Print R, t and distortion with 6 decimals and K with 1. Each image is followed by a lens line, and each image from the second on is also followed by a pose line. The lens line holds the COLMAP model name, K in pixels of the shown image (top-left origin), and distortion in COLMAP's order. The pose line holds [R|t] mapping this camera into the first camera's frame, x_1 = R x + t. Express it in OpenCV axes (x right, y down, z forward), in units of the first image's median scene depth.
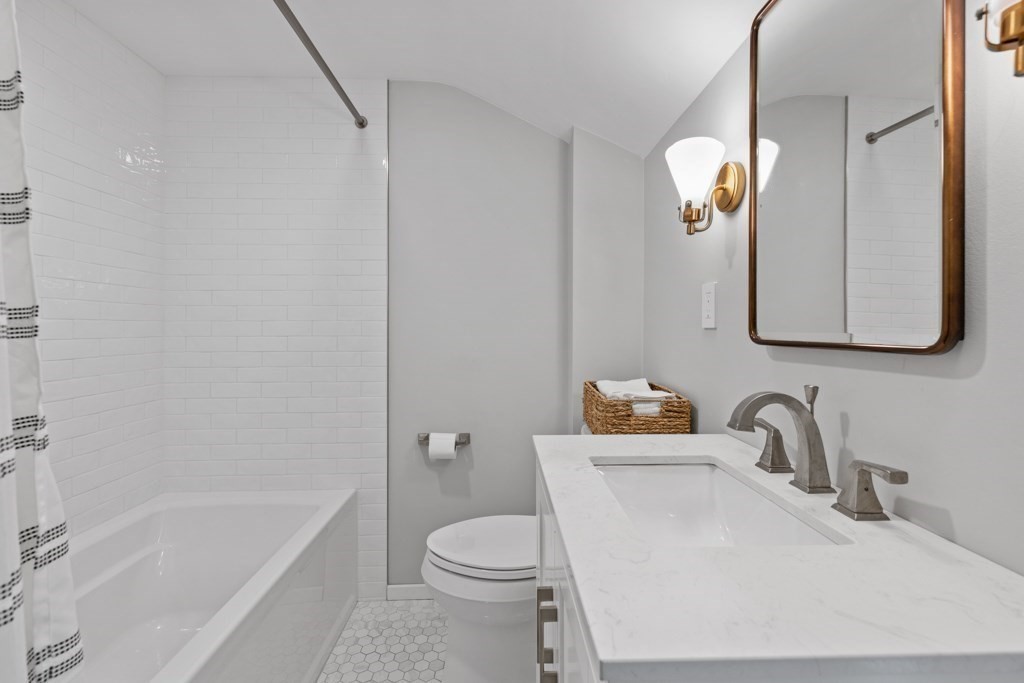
lens RADIAL K [[464.9, 0, 512.8], [0, 464.9, 336.3], [0, 0, 1]] dist [0.000666, 0.001857]
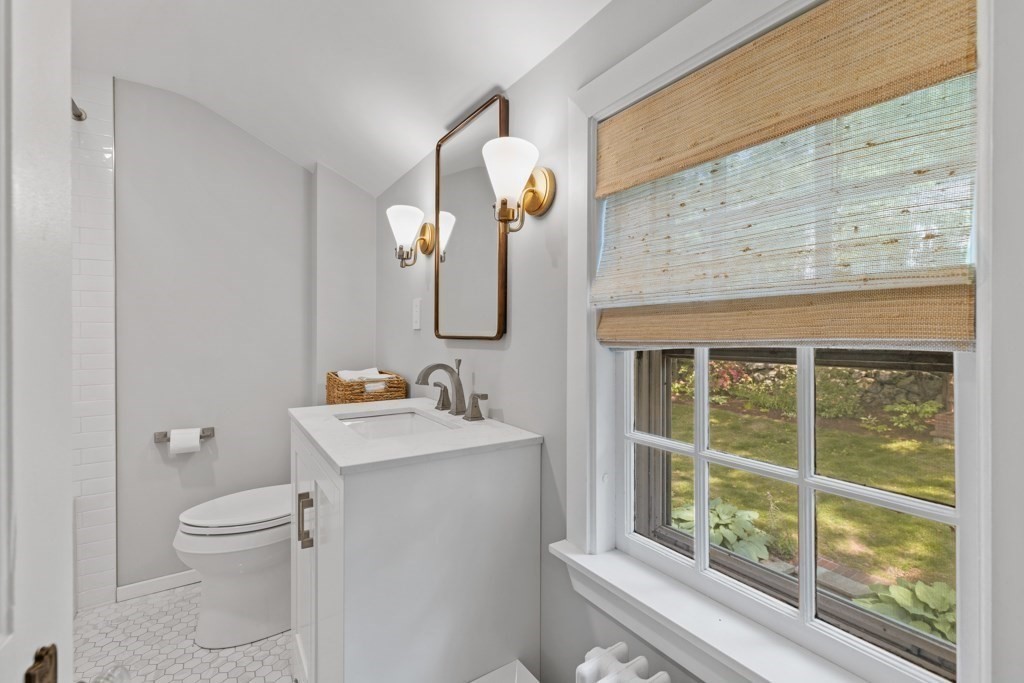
lens RADIAL K [[464.9, 0, 511.5], [0, 464.9, 322.7], [0, 0, 1]] dist [0.000666, 0.001857]
pose [[0.858757, 0.005605, 0.512352, -0.089252], [0.011762, 0.999461, -0.030647, 0.012190], [-0.512248, 0.032345, 0.858228, -0.476690]]
